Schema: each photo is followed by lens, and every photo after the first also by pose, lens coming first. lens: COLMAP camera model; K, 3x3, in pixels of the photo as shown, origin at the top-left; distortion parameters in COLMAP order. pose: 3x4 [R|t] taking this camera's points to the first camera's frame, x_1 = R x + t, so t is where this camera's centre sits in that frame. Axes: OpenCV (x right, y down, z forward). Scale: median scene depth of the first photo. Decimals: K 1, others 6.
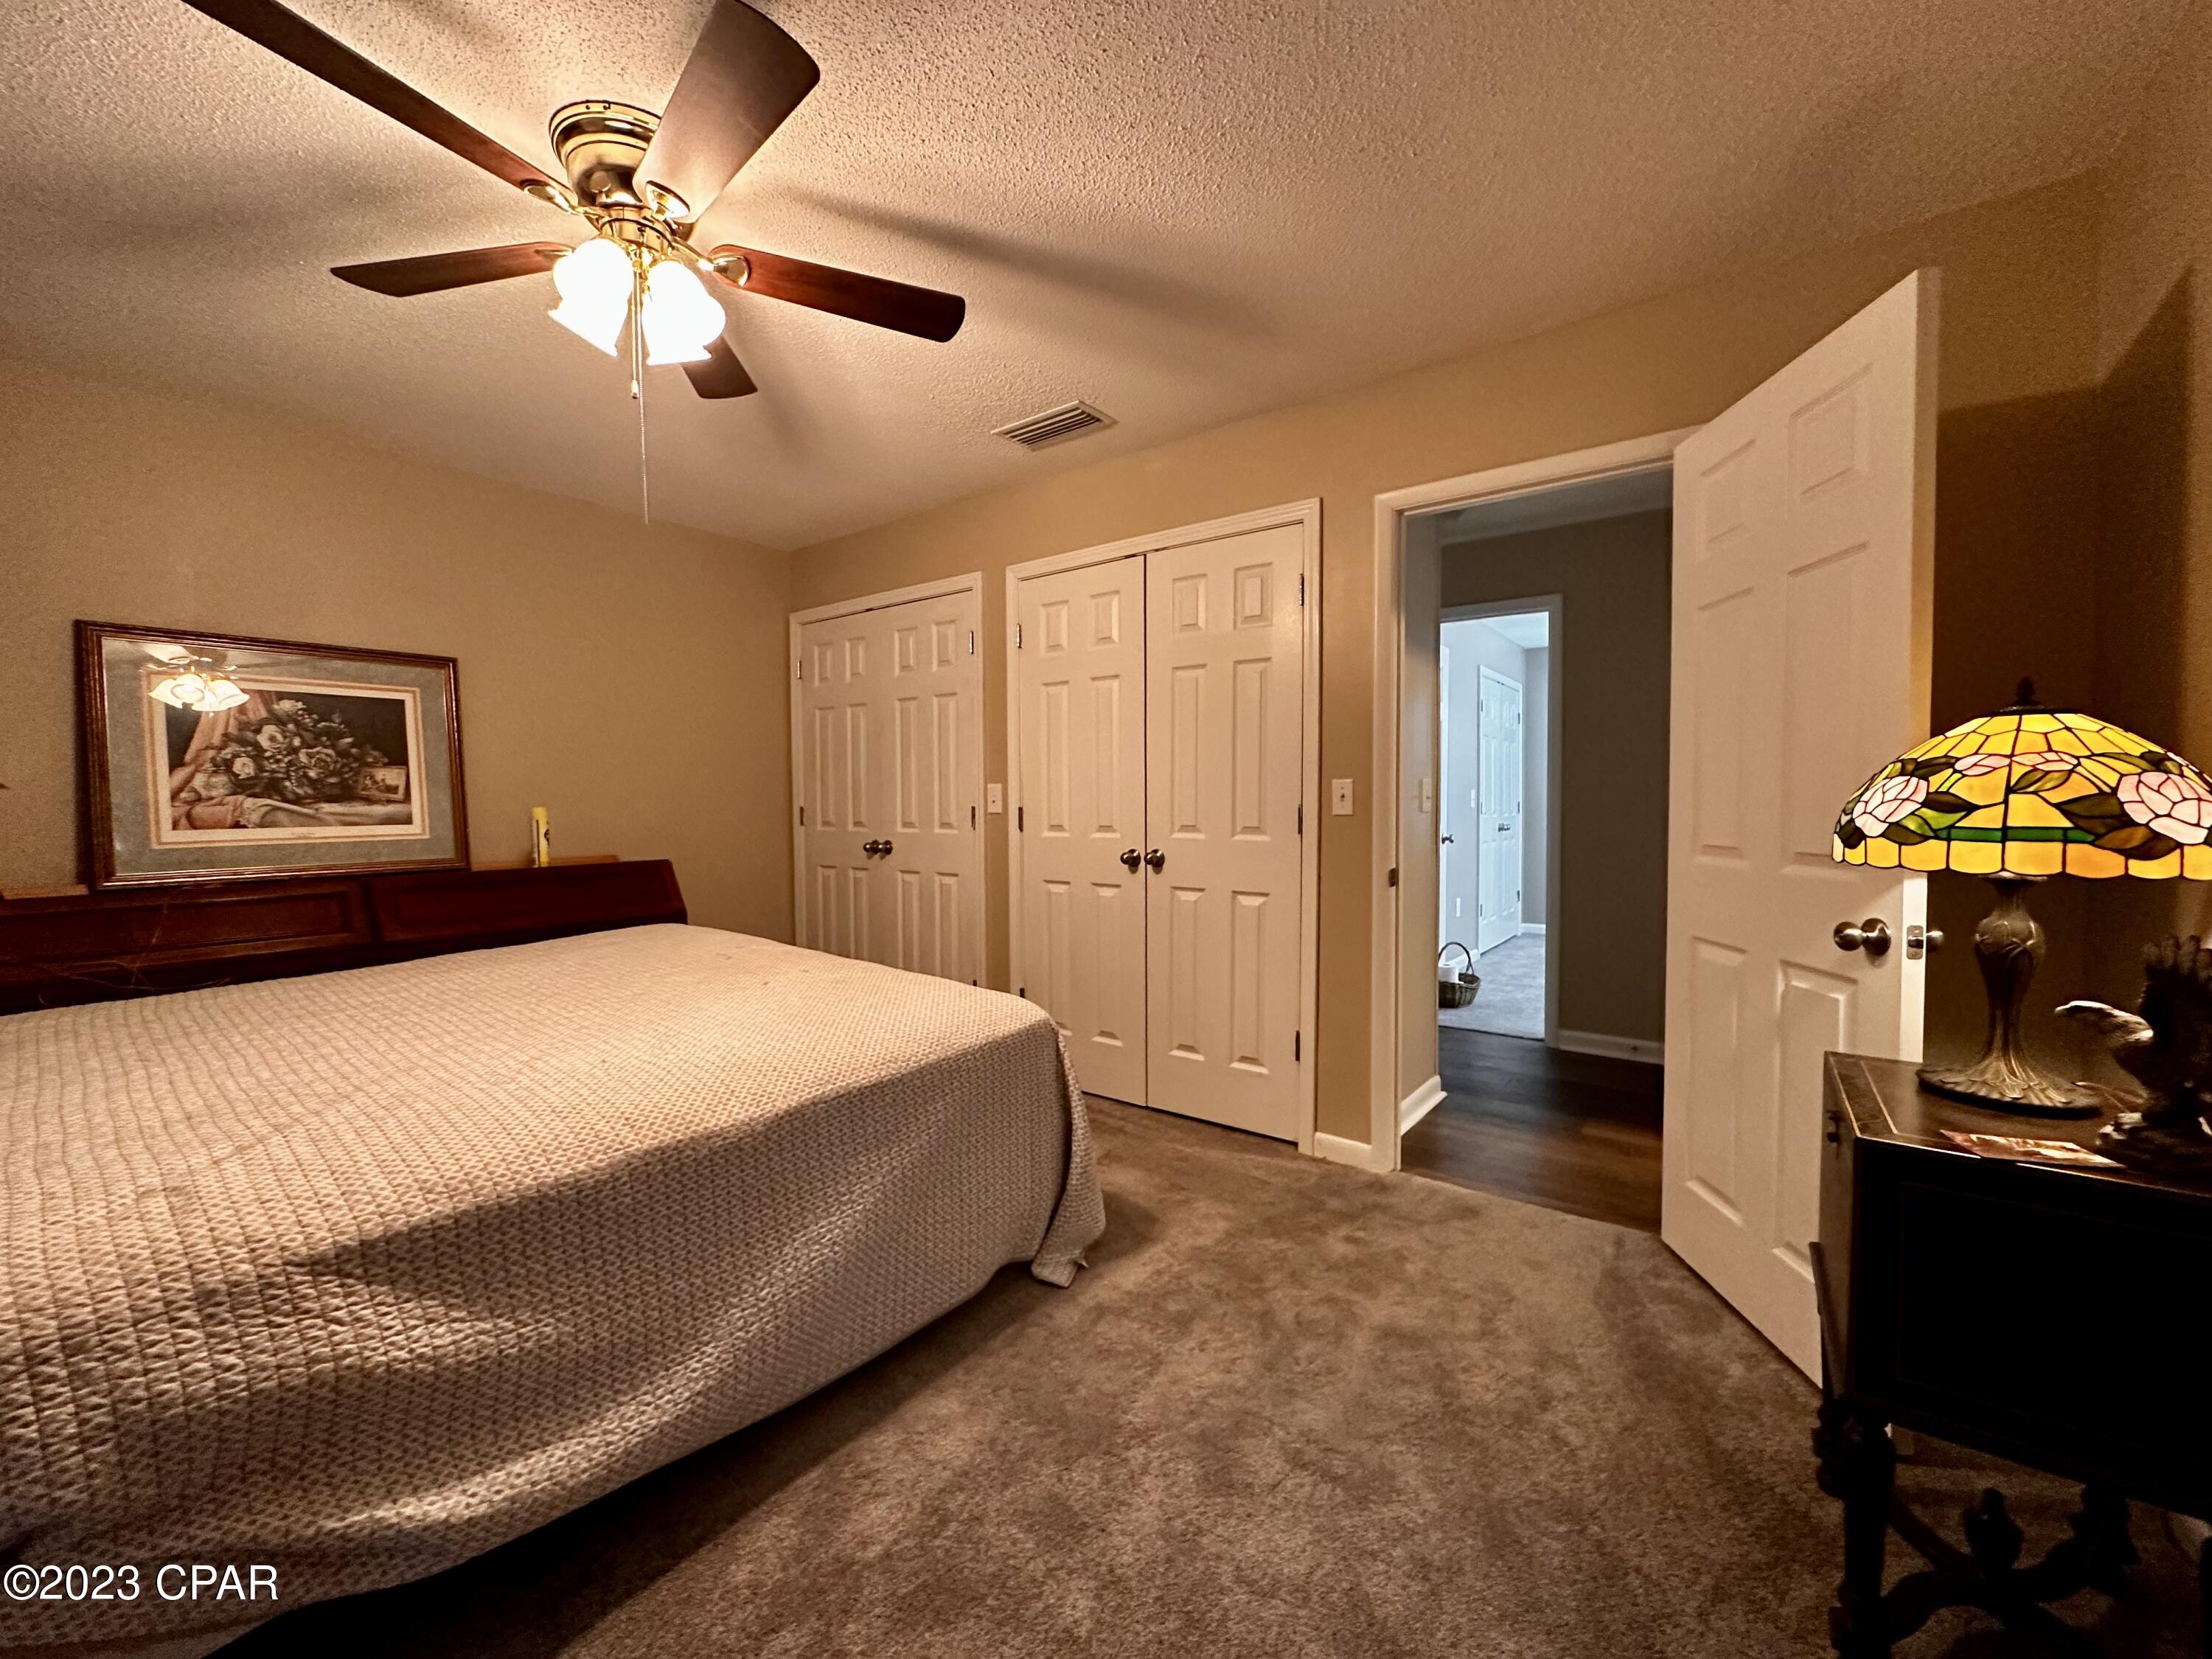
lens RADIAL K [[880.8, 0, 1106.0], [0, 880.8, 844.6], [0, 0, 1]] dist [-0.000447, -0.000398]
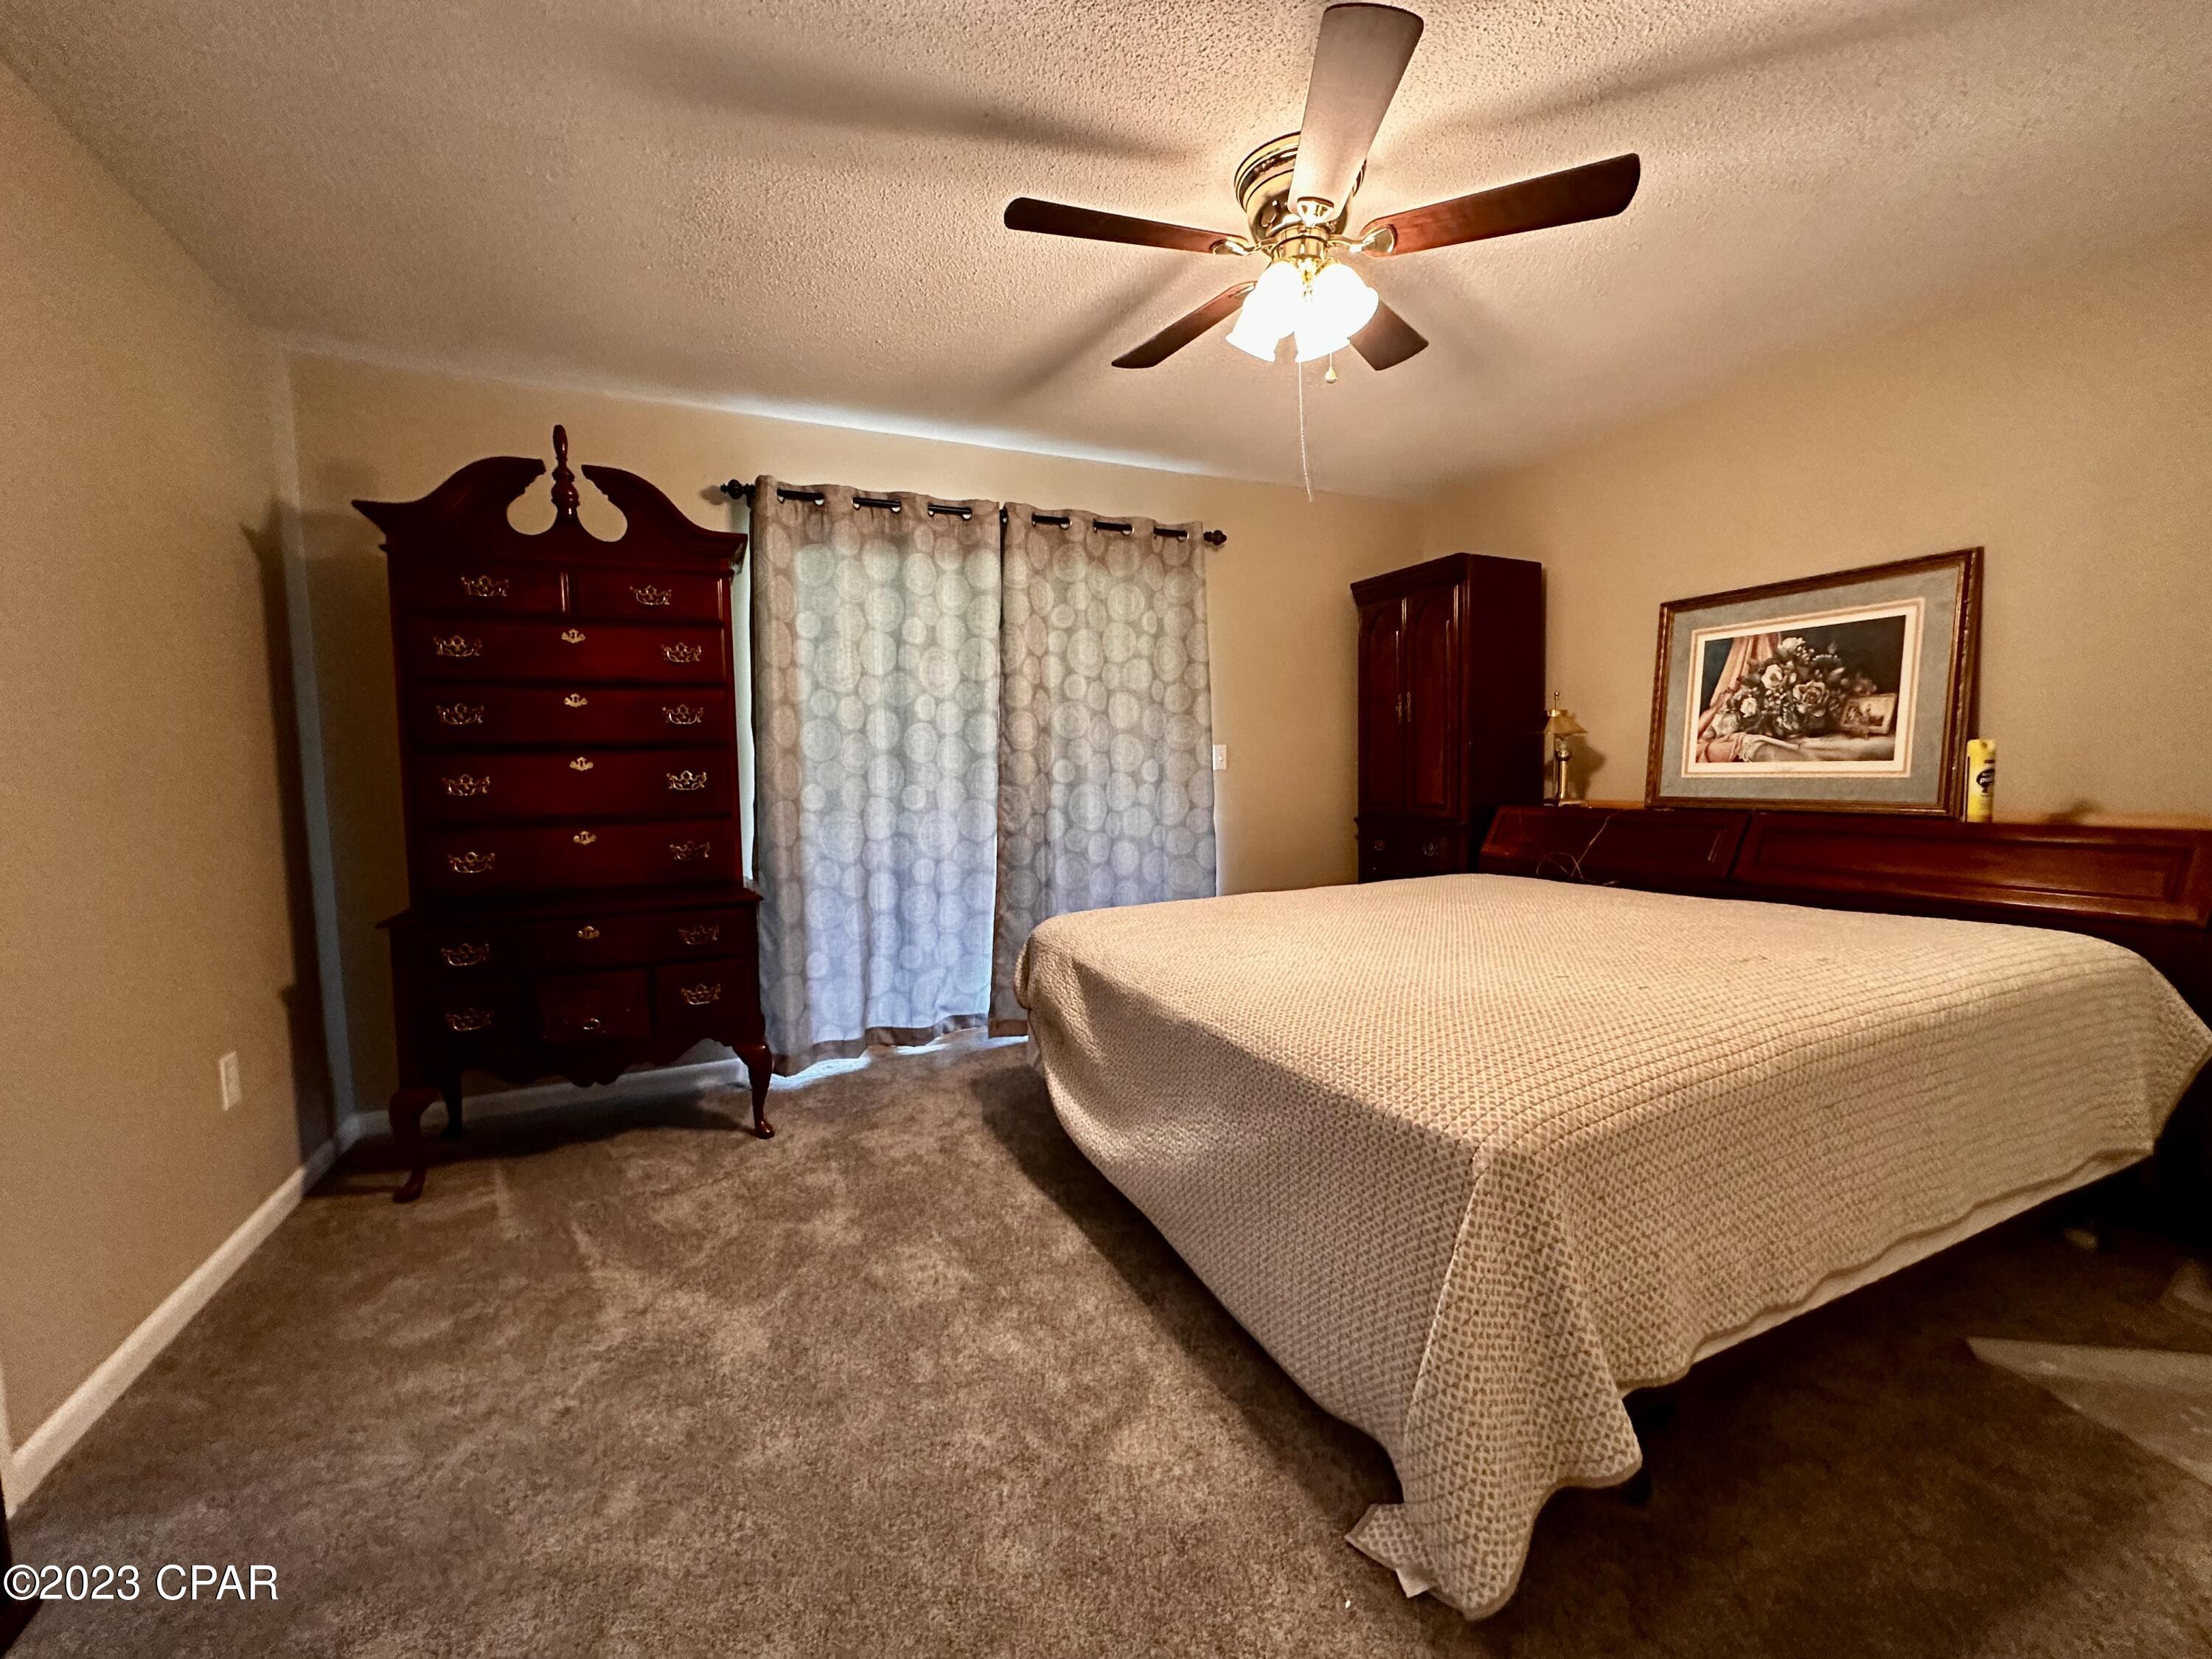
lens RADIAL K [[880.8, 0, 1102.7], [0, 880.8, 827.8], [0, 0, 1]] dist [-0.000447, -0.000398]
pose [[-0.489117, 0.083472, -0.868215, 0.378395], [-0.019789, 0.994092, 0.106723, -0.037541], [0.871994, 0.069381, -0.484575, 0.814170]]
